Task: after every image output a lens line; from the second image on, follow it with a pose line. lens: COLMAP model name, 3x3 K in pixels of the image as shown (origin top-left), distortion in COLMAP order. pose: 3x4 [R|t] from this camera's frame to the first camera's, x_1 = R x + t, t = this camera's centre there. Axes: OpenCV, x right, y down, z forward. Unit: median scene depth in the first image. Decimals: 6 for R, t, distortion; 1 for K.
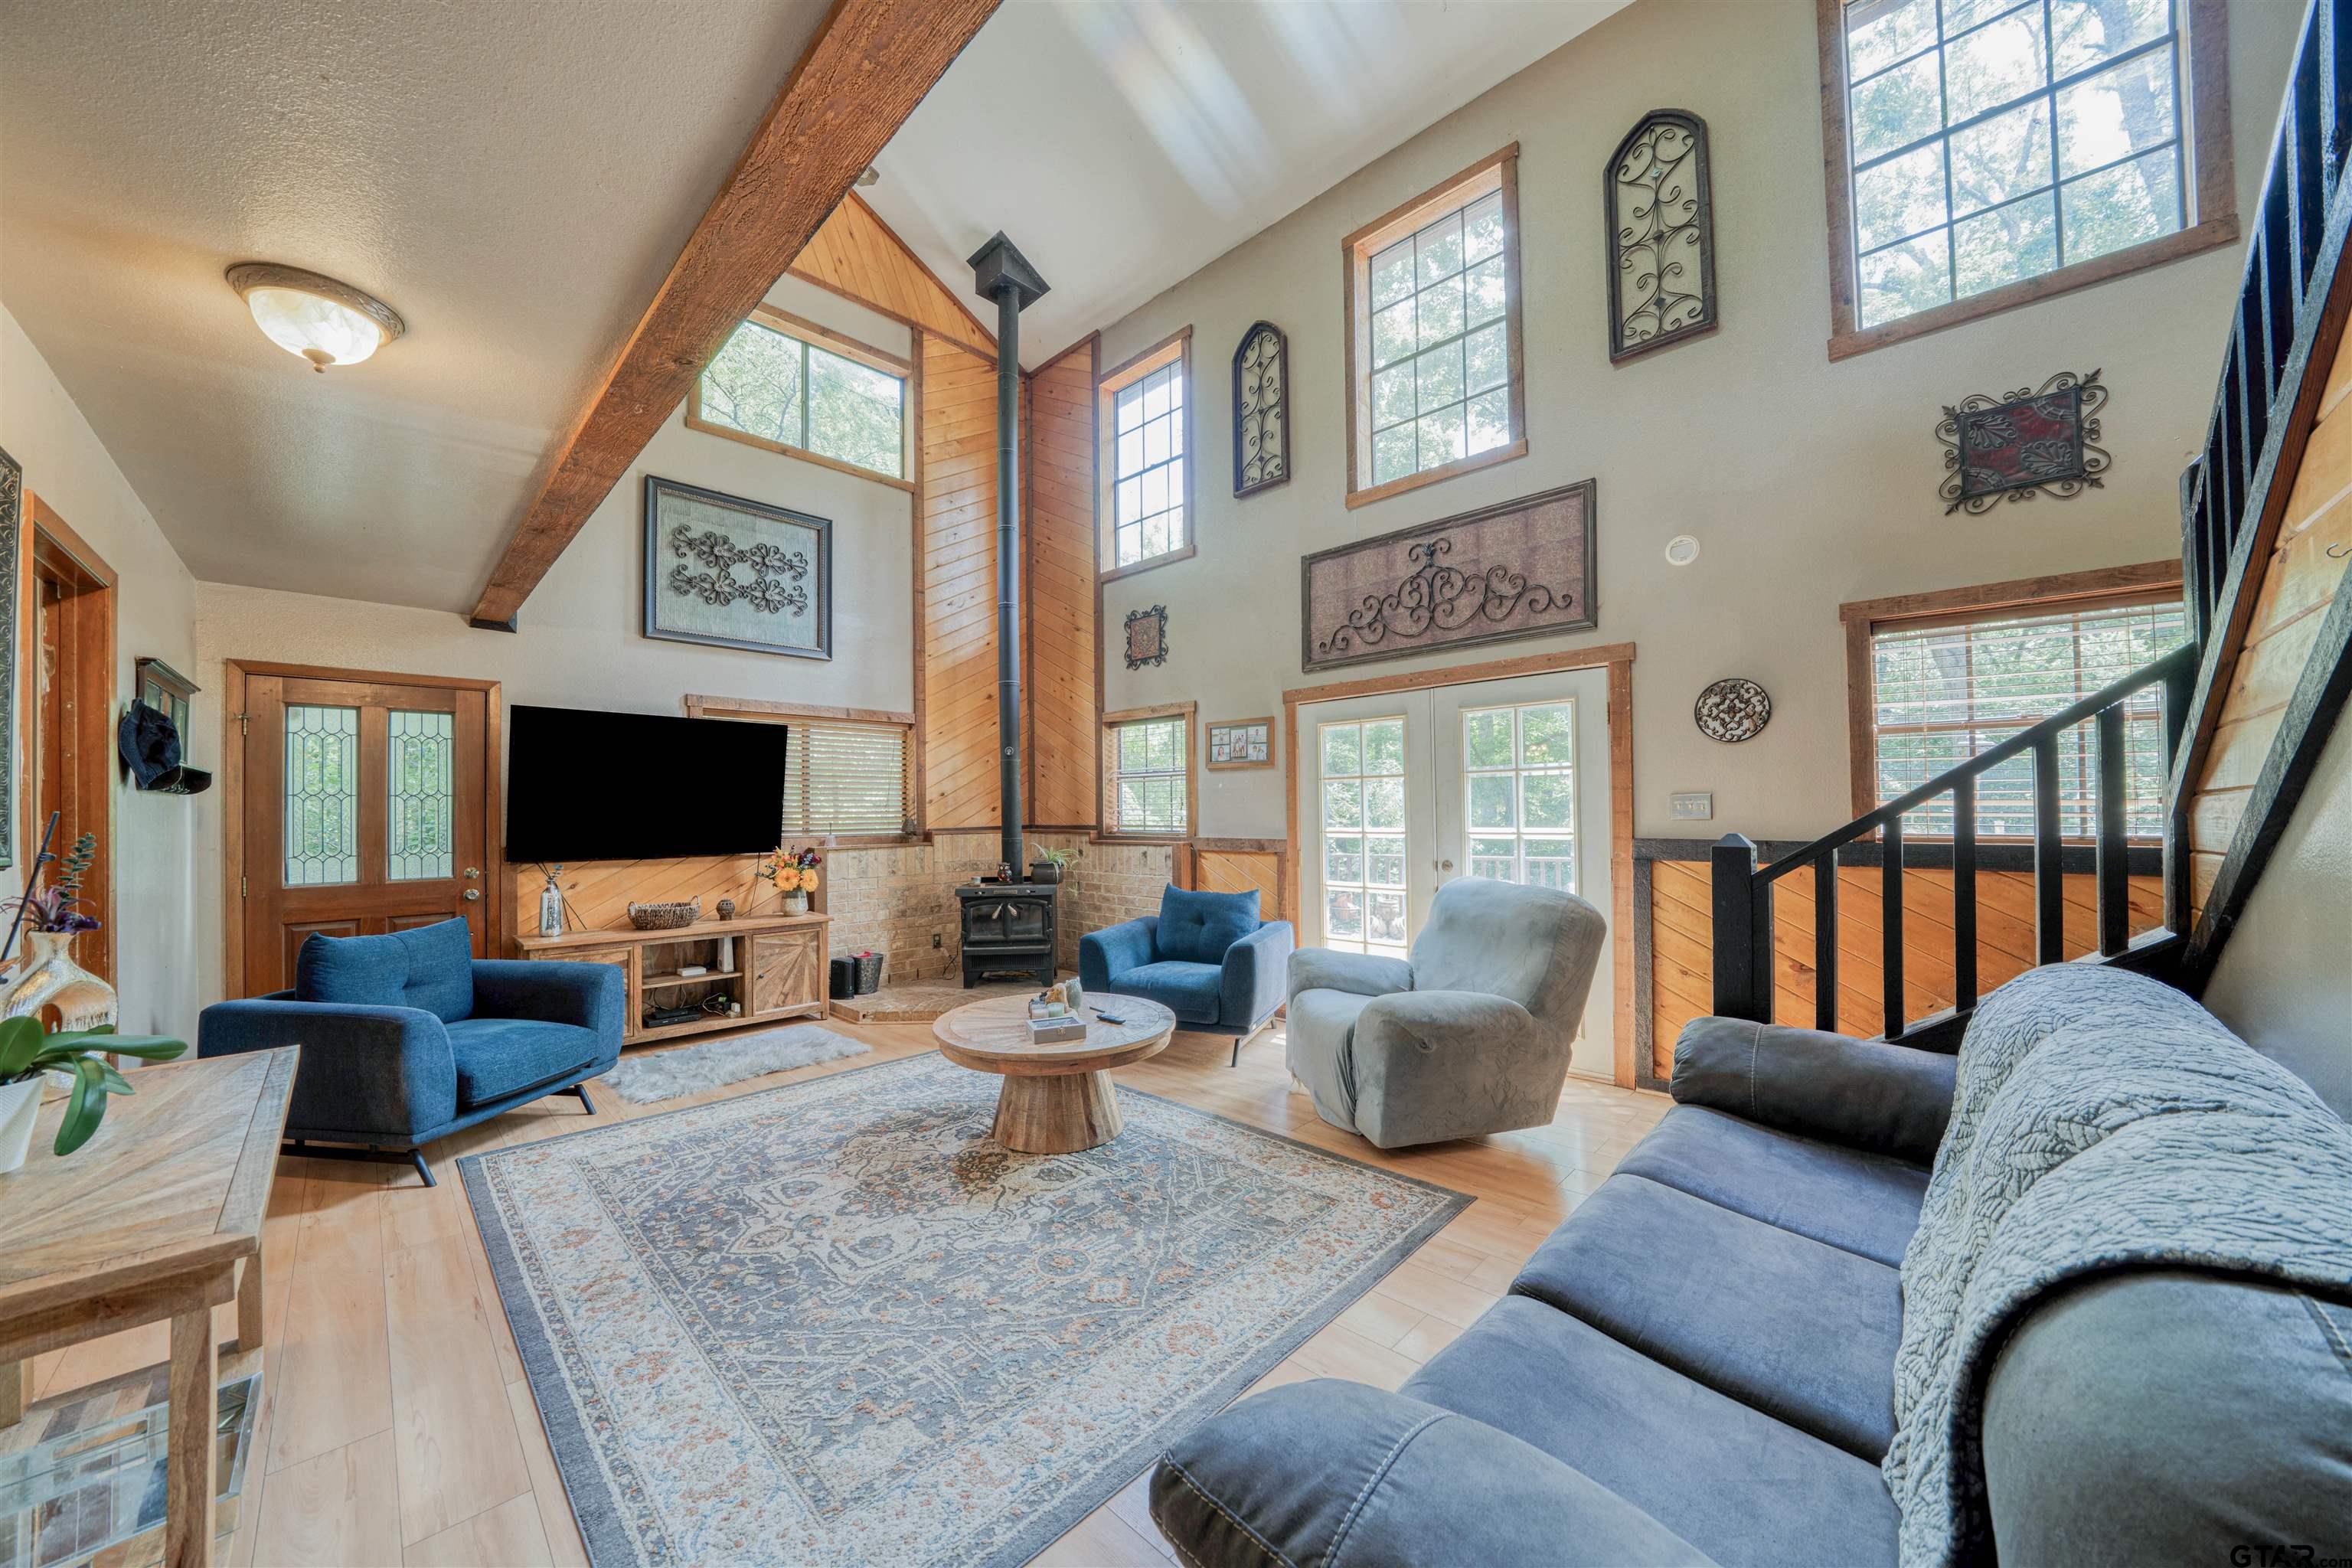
lens RADIAL K [[813.2, 0, 1158.8], [0, 813.2, 798.8], [0, 0, 1]] dist [-0.026532, 0.002632]
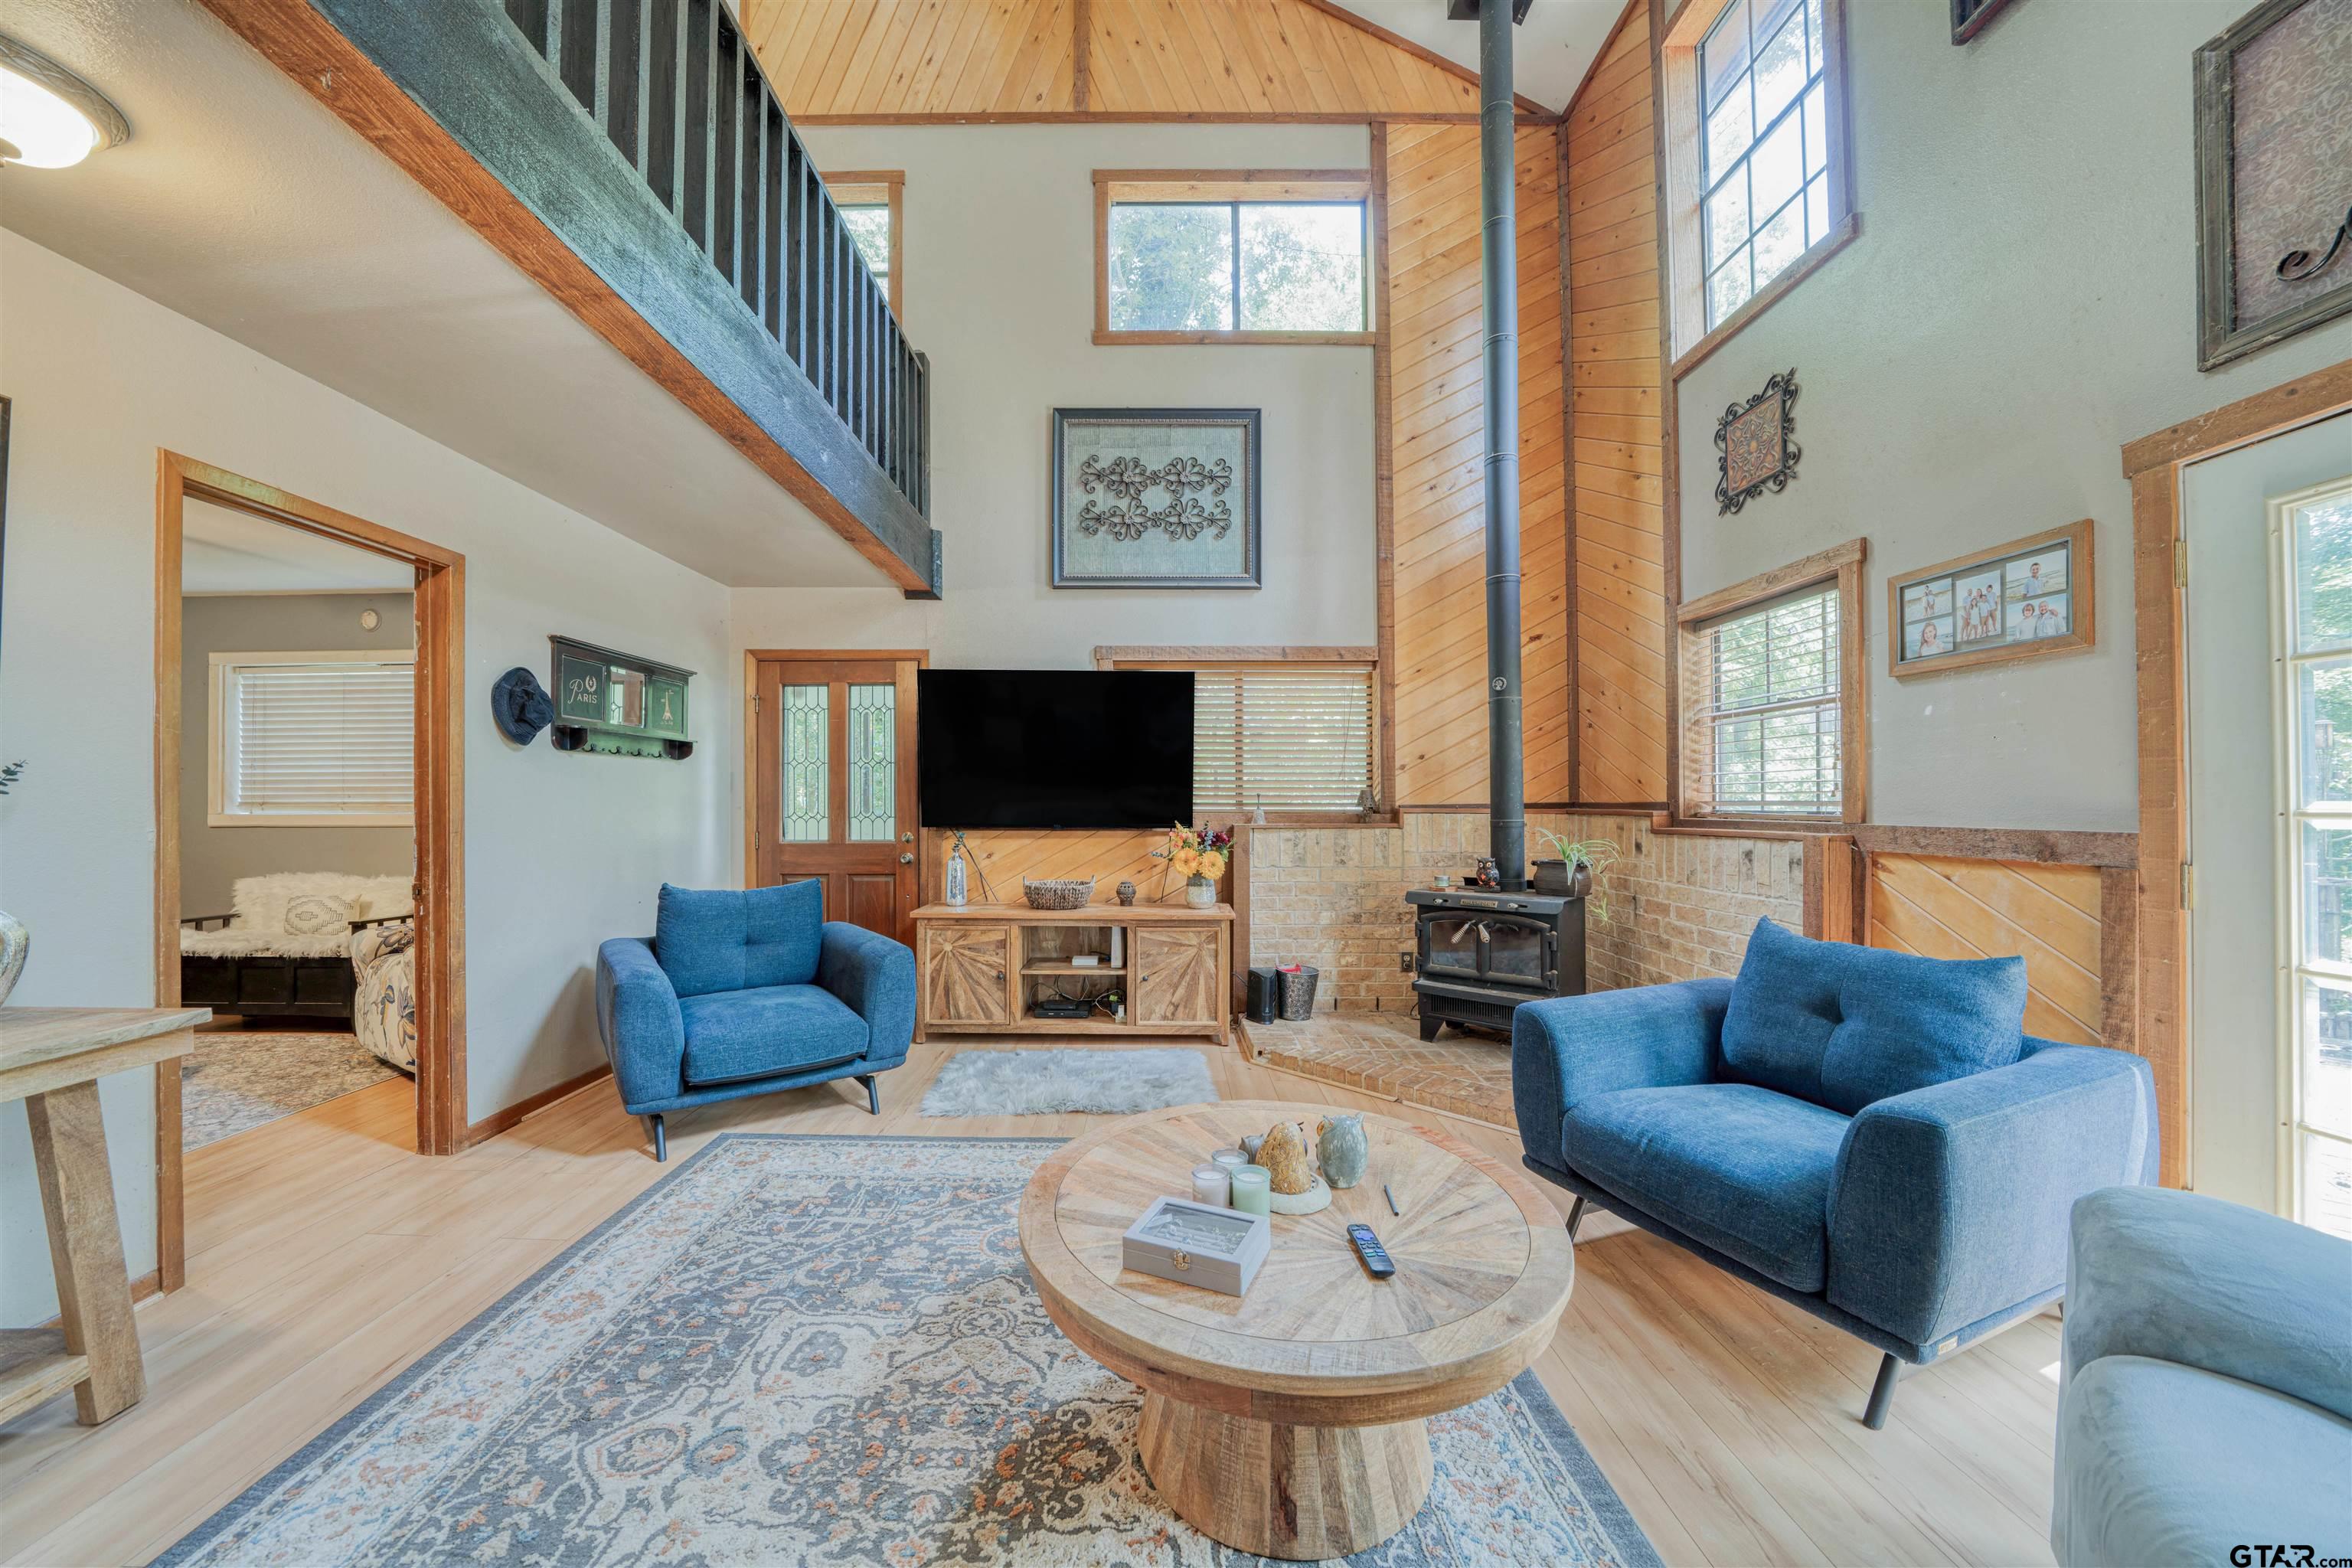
lens RADIAL K [[813.2, 0, 1158.8], [0, 813.2, 798.8], [0, 0, 1]] dist [-0.026532, 0.002632]
pose [[0.701998, 0.004570, -0.712164, 0.093119], [0.004949, 0.999924, 0.011296, 0.026312], [0.712161, -0.011454, 0.701922, 0.400706]]
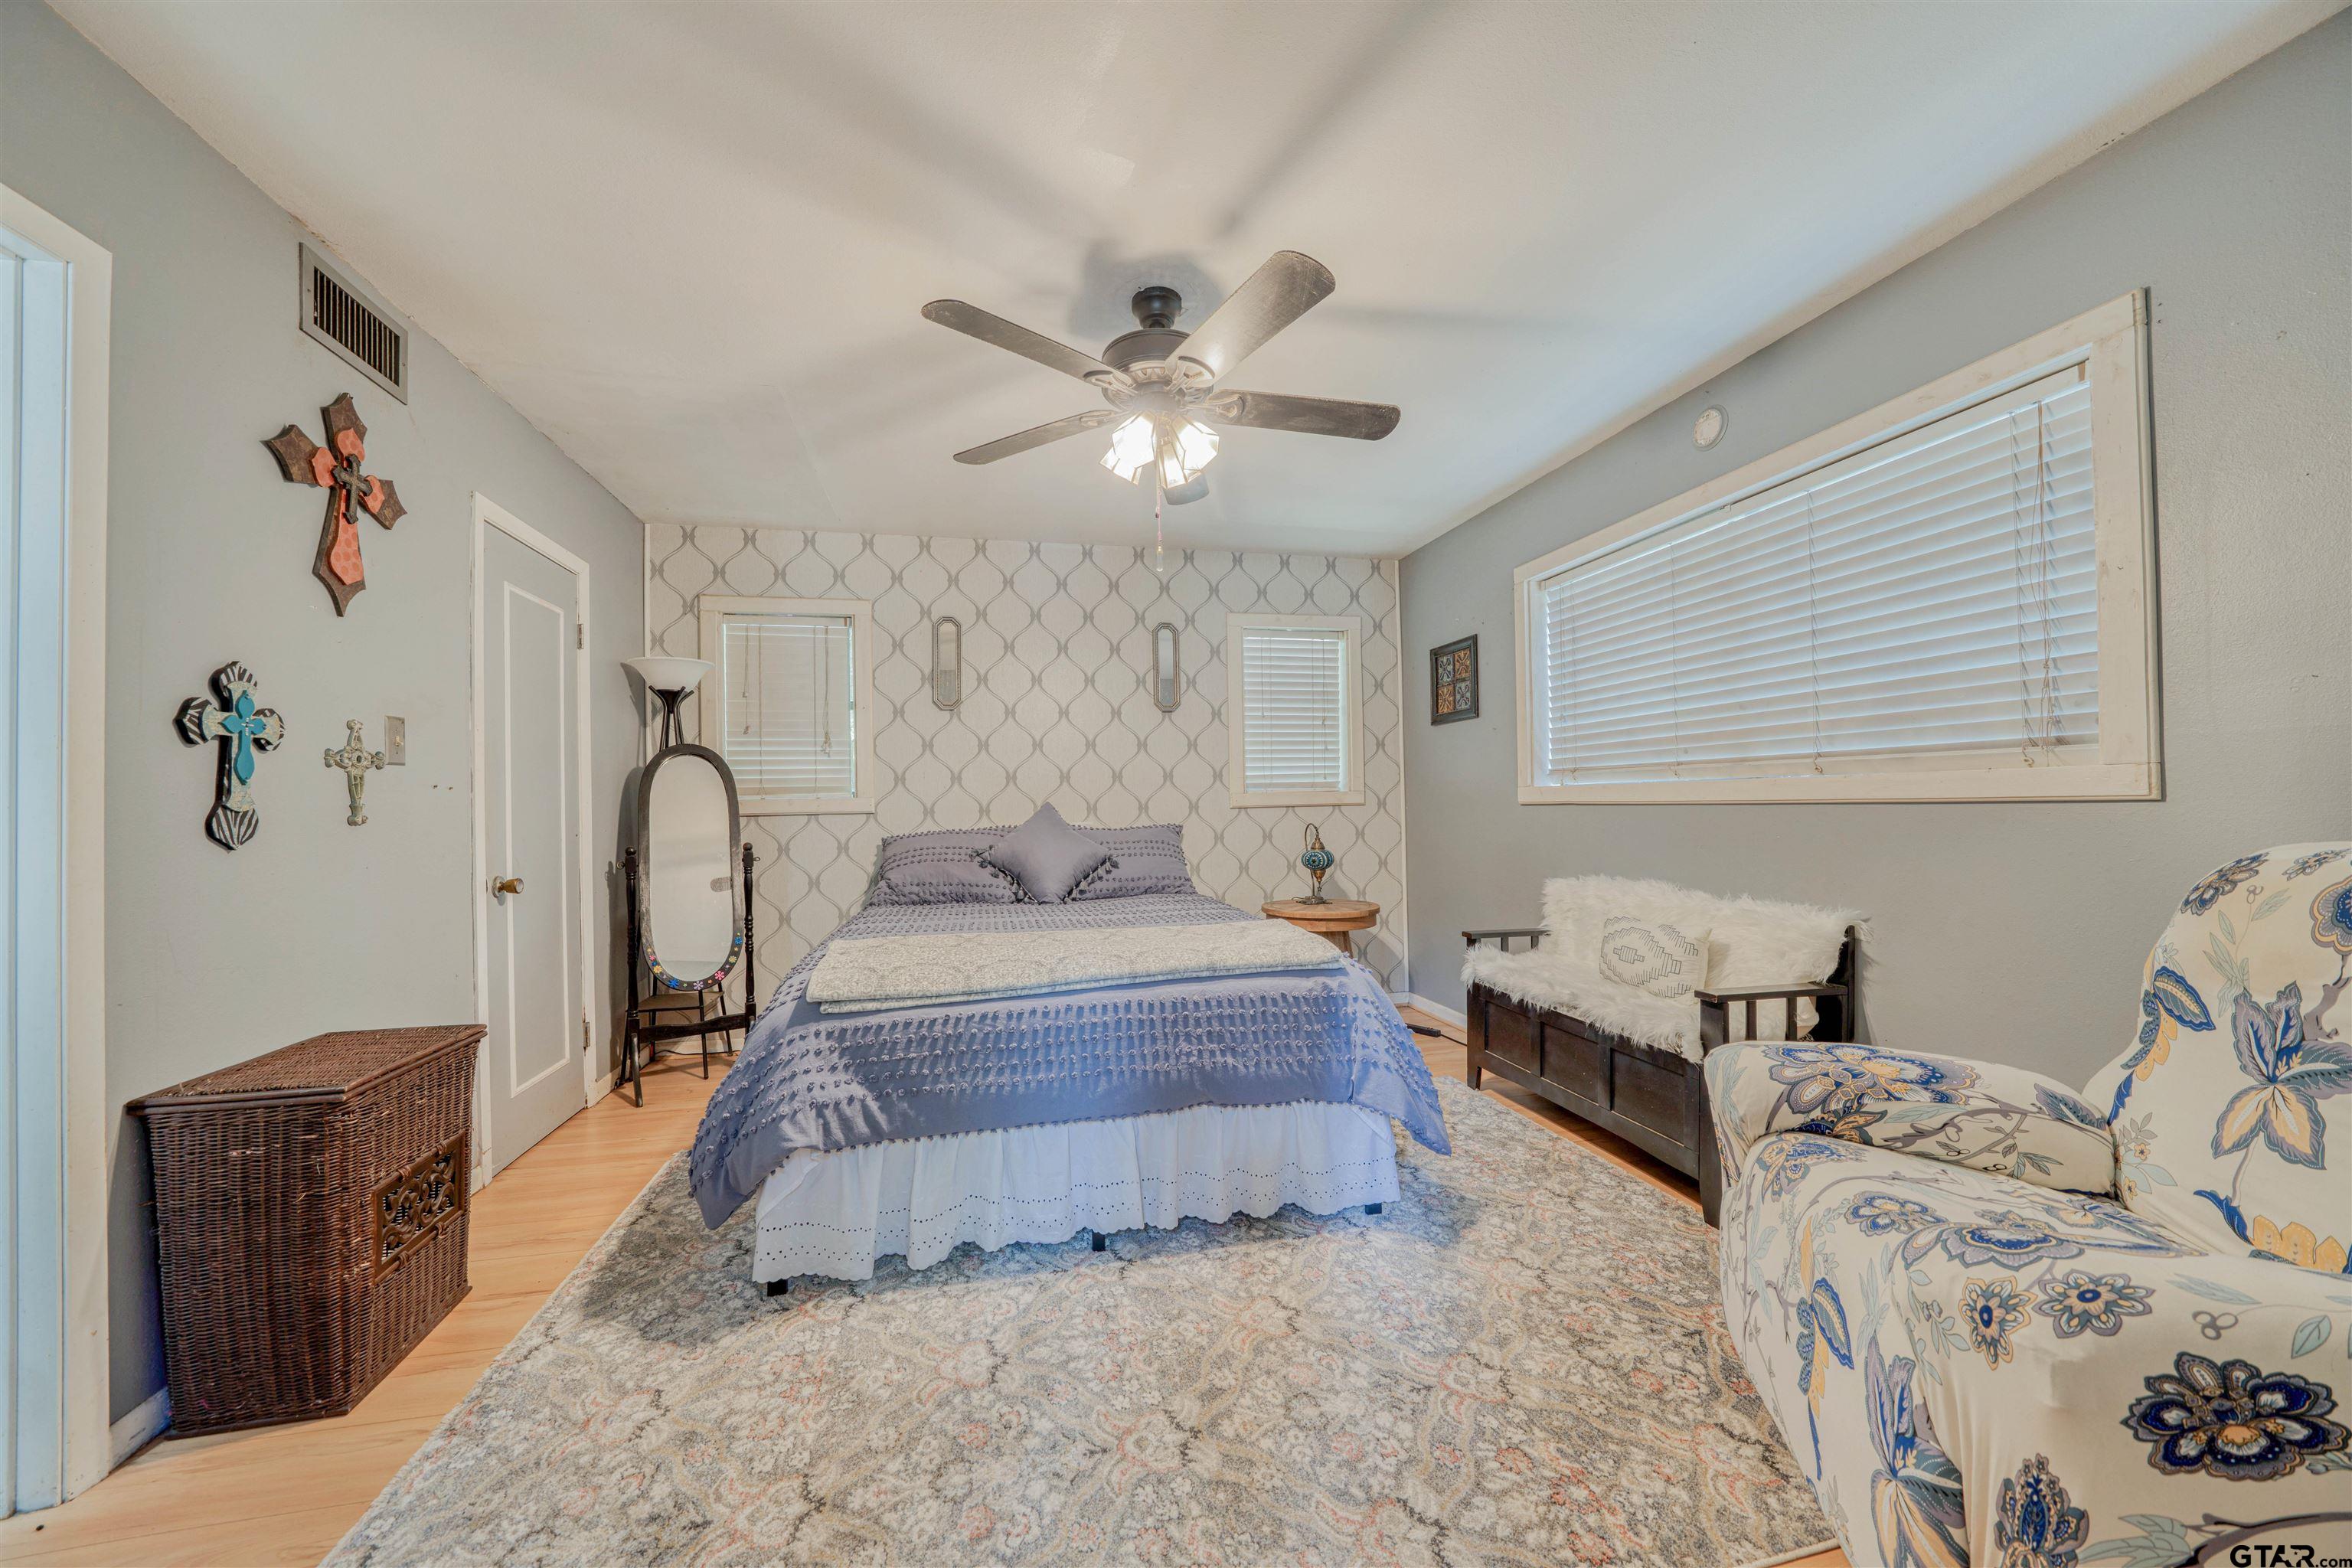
lens RADIAL K [[813.2, 0, 1158.8], [0, 813.2, 798.8], [0, 0, 1]] dist [-0.026532, 0.002632]
pose [[-0.546538, 0.012430, -0.837342, -0.532483], [0.030930, 0.999507, -0.005350, 0.051232], [0.836863, -0.028823, -0.546653, 0.377378]]
